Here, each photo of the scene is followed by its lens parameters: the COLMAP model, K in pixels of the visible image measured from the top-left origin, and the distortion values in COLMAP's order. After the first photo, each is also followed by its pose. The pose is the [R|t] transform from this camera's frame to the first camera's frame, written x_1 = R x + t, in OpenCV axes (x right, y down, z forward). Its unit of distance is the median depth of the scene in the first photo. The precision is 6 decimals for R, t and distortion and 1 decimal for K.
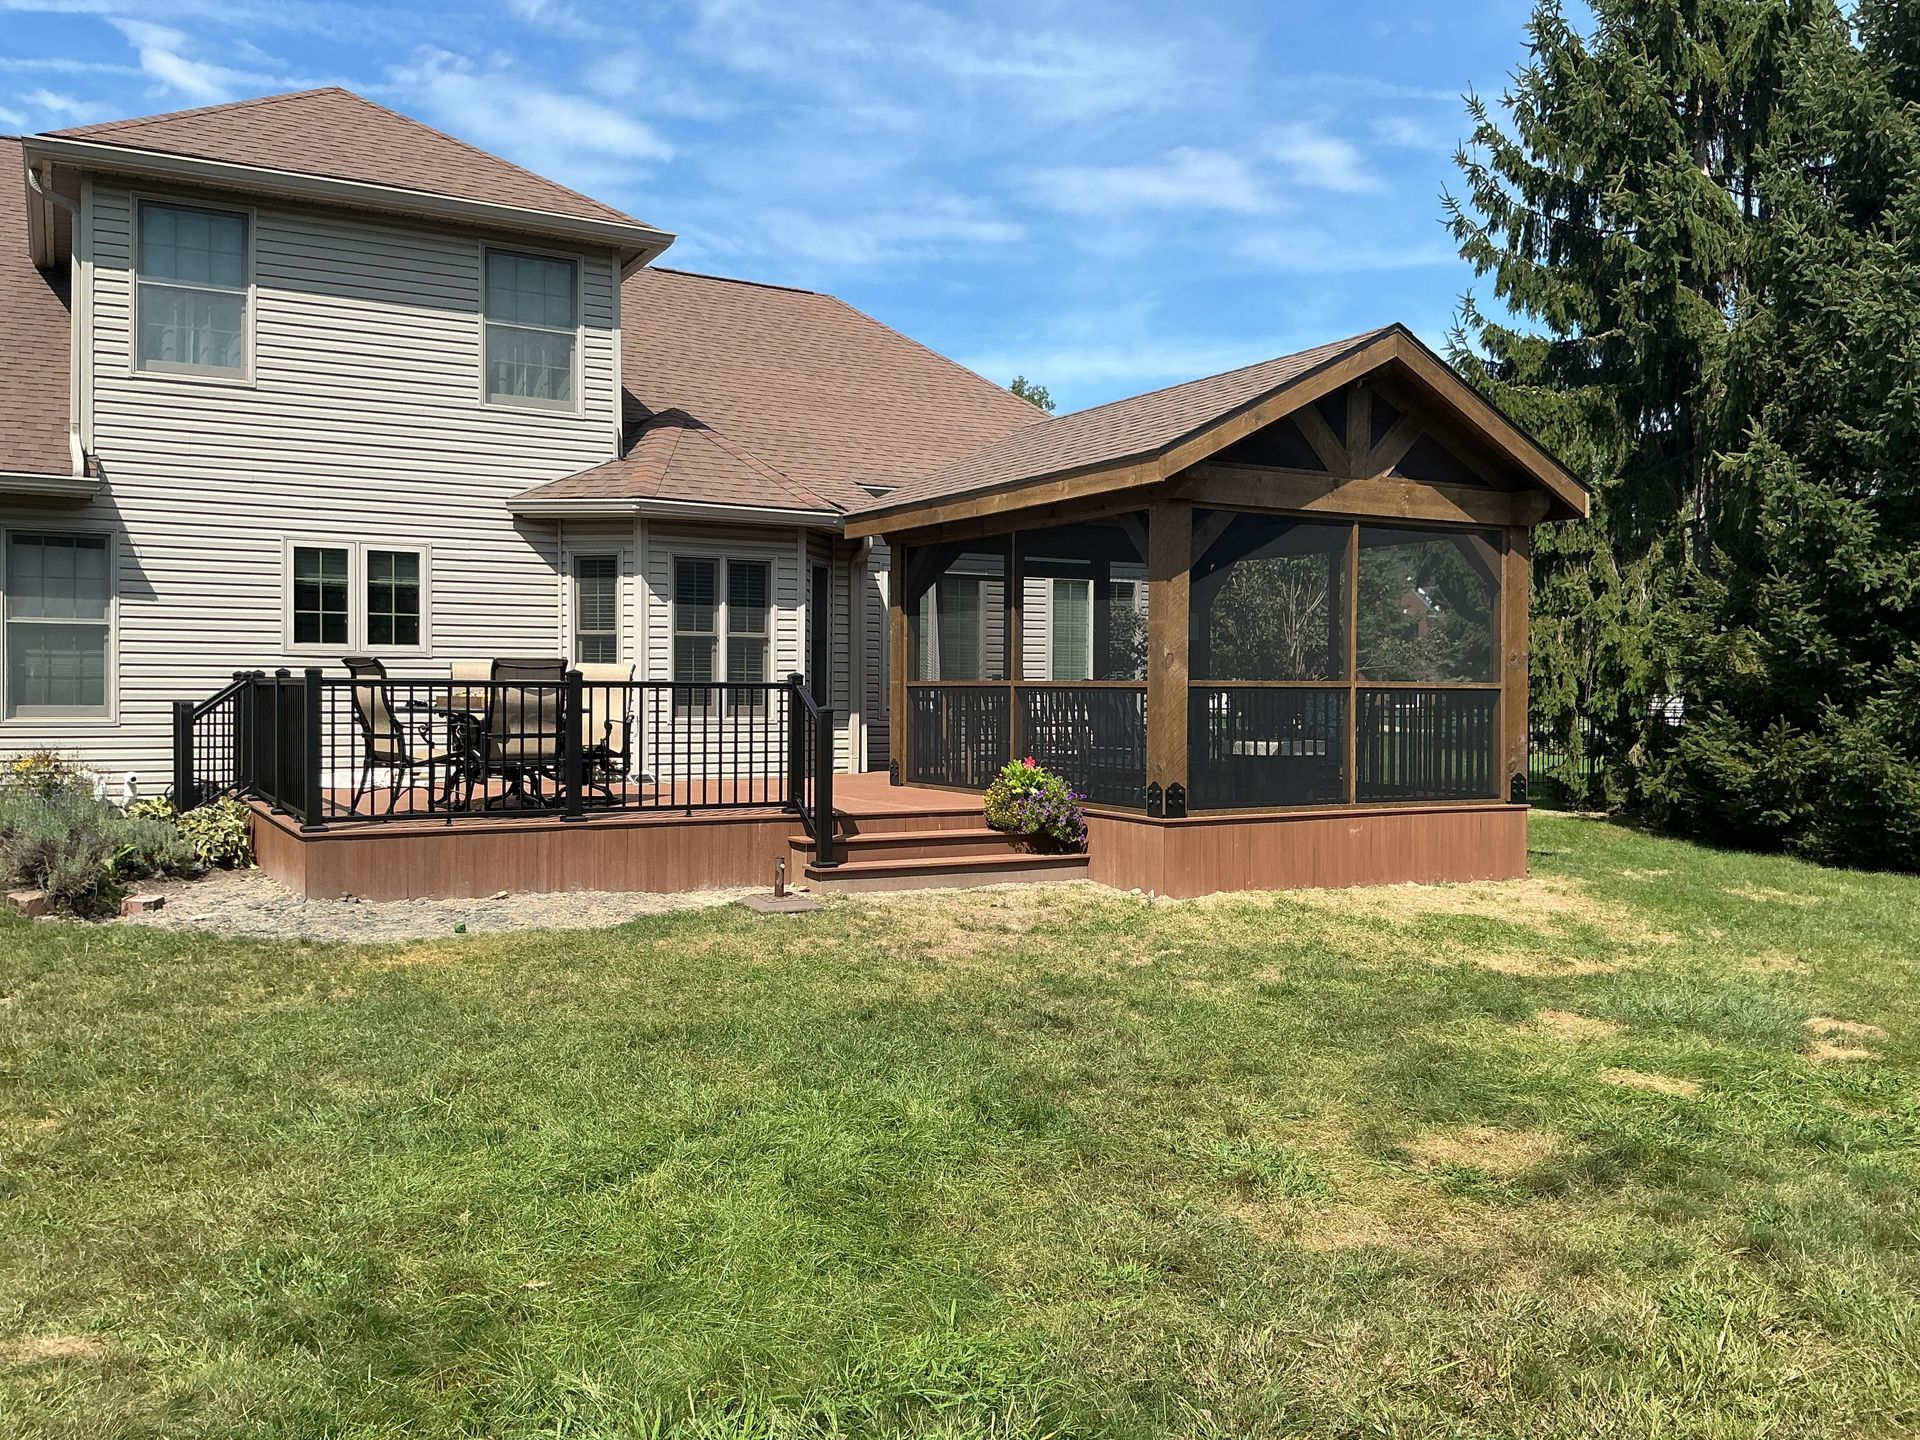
lens RADIAL K [[1721.4, 0, 961.6], [0, 1721.4, 715.2], [0, 0, 1]] dist [0.061917, 0.004346]
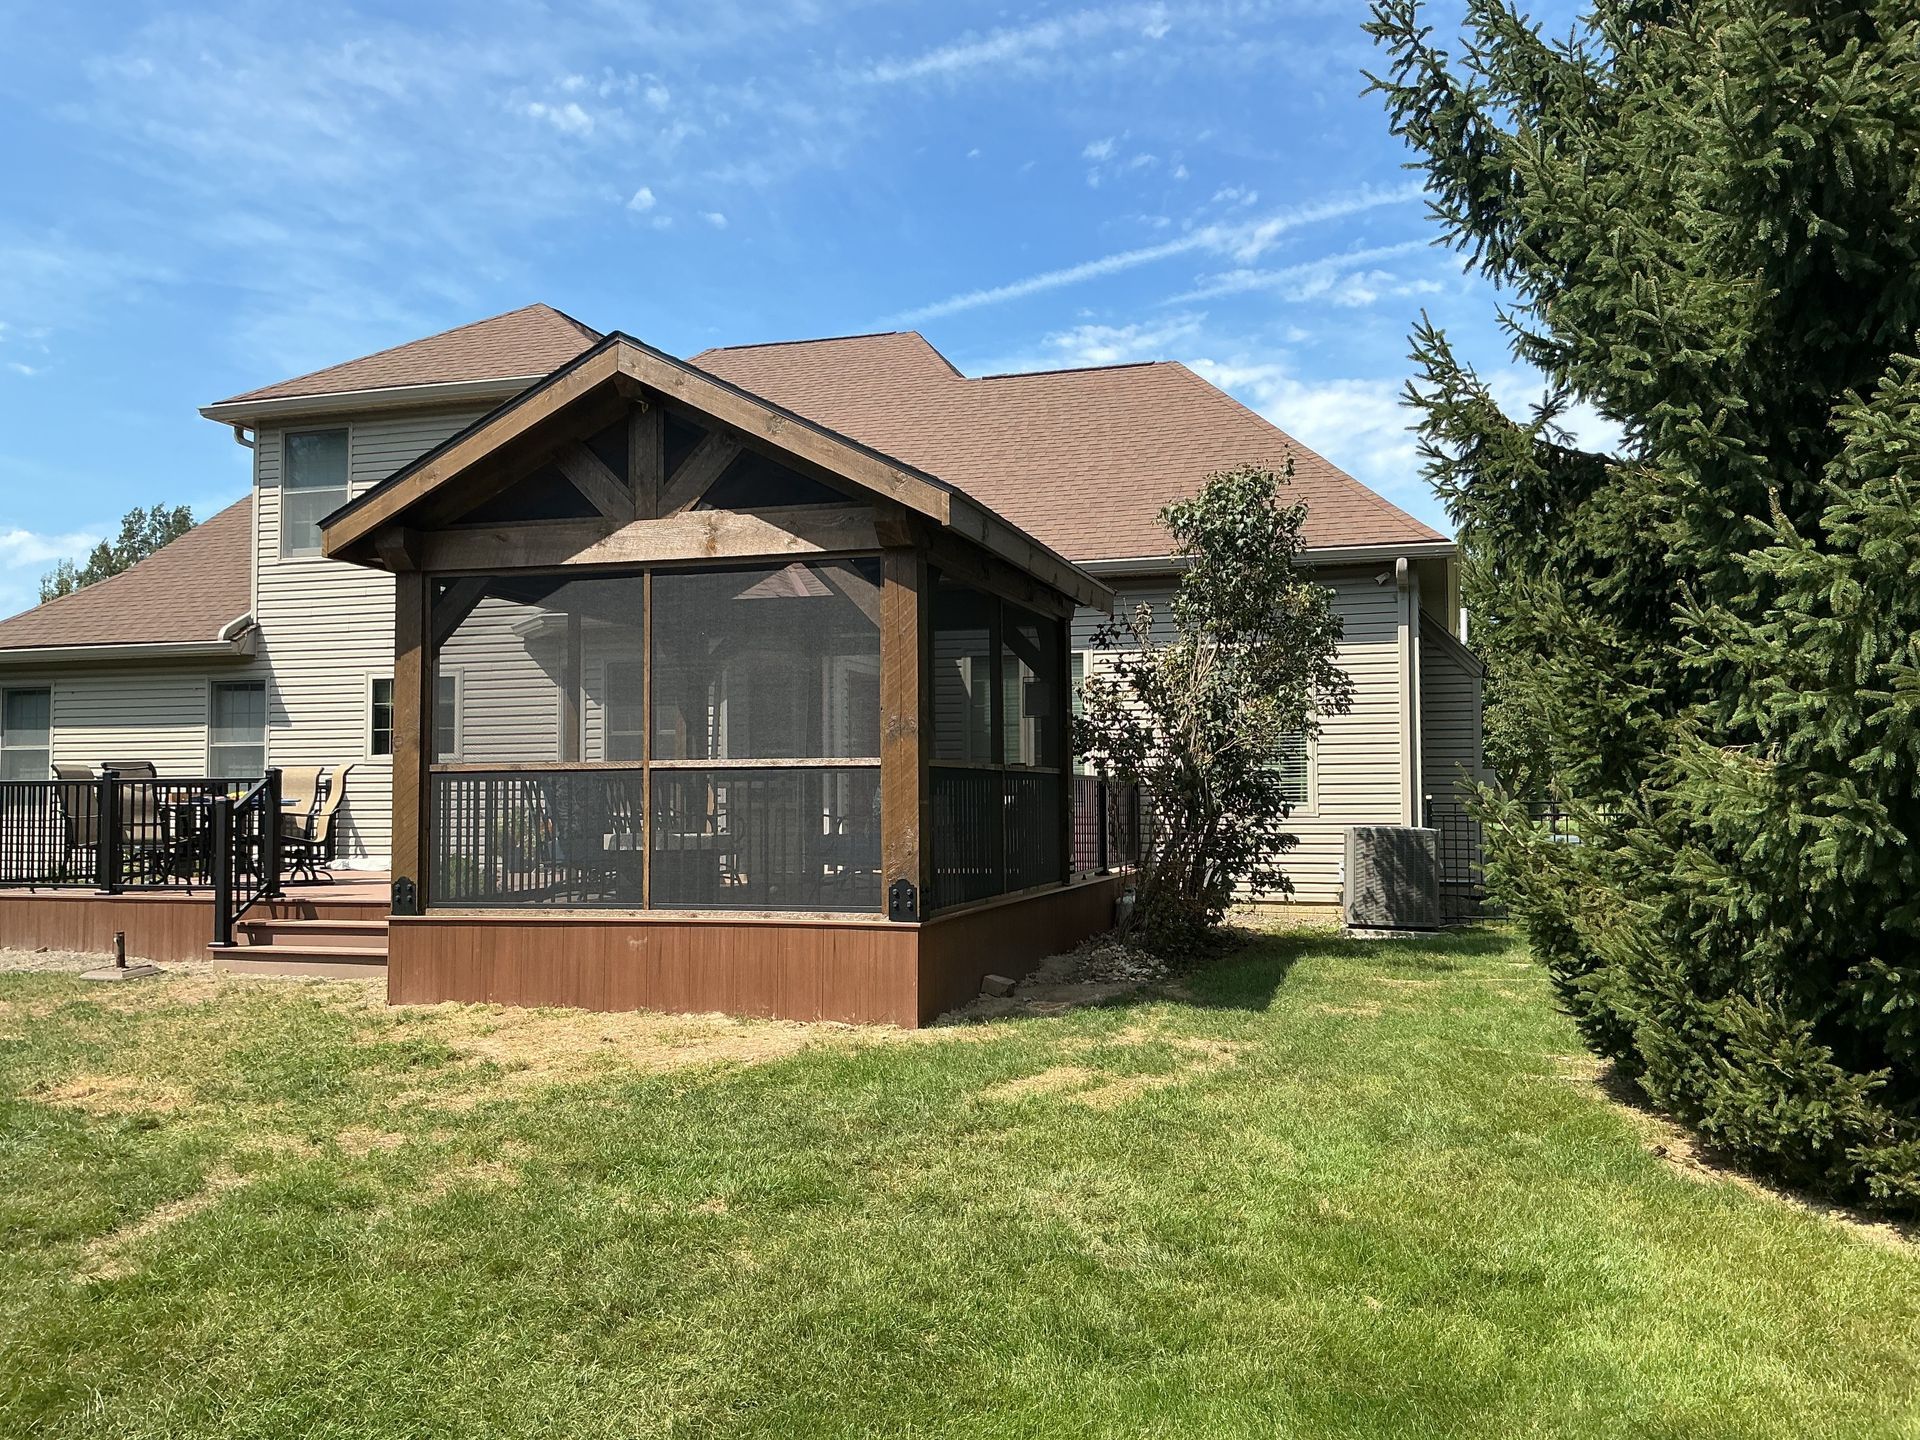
lens RADIAL K [[1721.4, 0, 959.4], [0, 1721.4, 718.6], [0, 0, 1]] dist [0.061917, 0.004346]
pose [[0.640443, -0.046256, -0.766612, 0.956234], [-0.006475, 0.997824, -0.065616, 0.012889], [0.767979, 0.046987, 0.638750, 0.587041]]
